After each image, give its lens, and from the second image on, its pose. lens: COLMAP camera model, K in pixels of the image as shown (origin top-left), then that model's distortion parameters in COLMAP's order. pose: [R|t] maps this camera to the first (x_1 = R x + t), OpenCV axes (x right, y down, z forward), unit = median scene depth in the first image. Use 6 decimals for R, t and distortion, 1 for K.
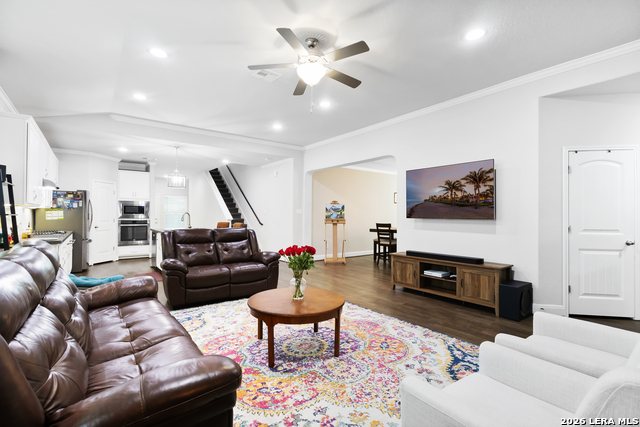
lens RADIAL K [[298.0, 0, 317.1], [0, 298.0, 212.9], [0, 0, 1]] dist [0.002356, 0.000602]
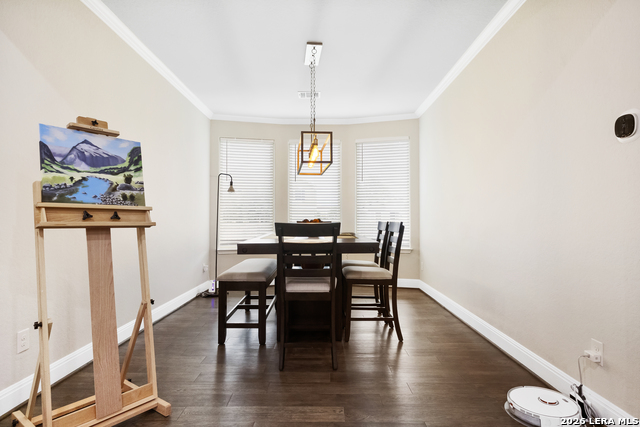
lens RADIAL K [[356.8, 0, 319.3], [0, 356.8, 217.8], [0, 0, 1]] dist [0.001870, 0.000107]
pose [[0.598810, 0.002824, 0.800886, -0.049271], [0.001761, 0.999987, -0.004843, 0.032859], [-0.800889, 0.004311, 0.598797, 0.797545]]
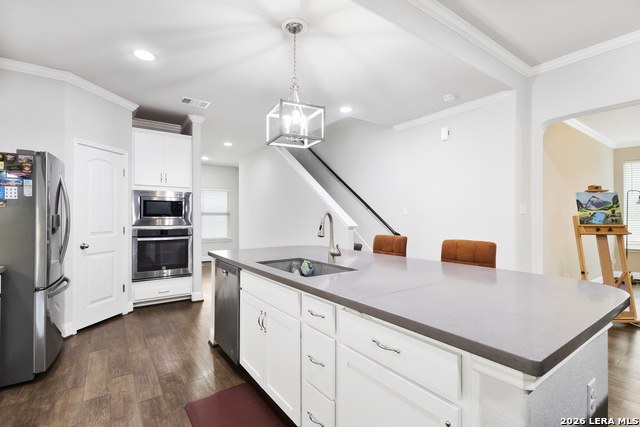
lens RADIAL K [[298.0, 0, 322.0], [0, 298.0, 214.4], [0, 0, 1]] dist [0.002356, 0.000602]
pose [[0.999944, -0.006812, -0.008122, -0.398825], [0.006801, 0.999976, -0.001400, 0.002040], [0.008131, 0.001345, 0.999966, 0.584157]]
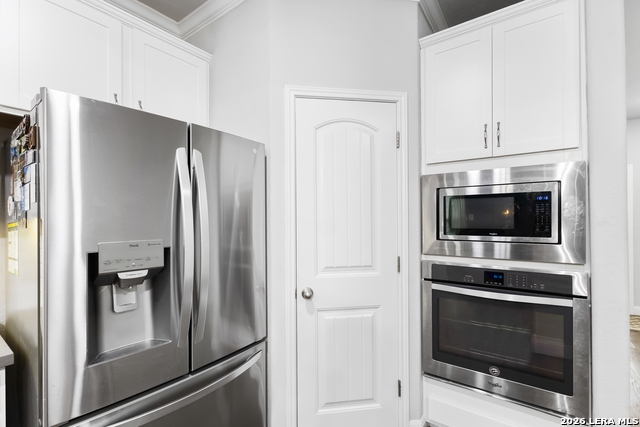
lens RADIAL K [[298.0, 0, 318.5], [0, 298.0, 222.0], [0, 0, 1]] dist [0.002356, 0.000602]
pose [[0.289033, -0.006223, -0.957299, -0.538924], [0.016714, 0.999859, -0.001453, -0.008473], [0.957173, -0.015580, 0.289096, 0.978547]]
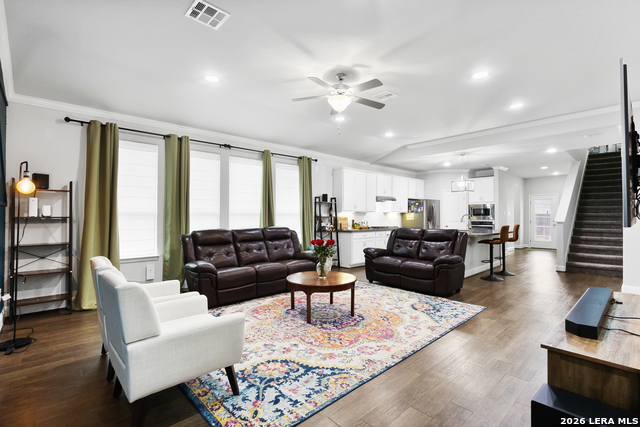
lens RADIAL K [[298.0, 0, 322.1], [0, 298.0, 215.0], [0, 0, 1]] dist [0.002356, 0.000602]
pose [[0.101331, -0.007922, -0.994821, 0.514659], [0.009982, 0.999926, -0.006946, 0.003323], [0.994803, -0.009227, 0.101402, 0.342169]]
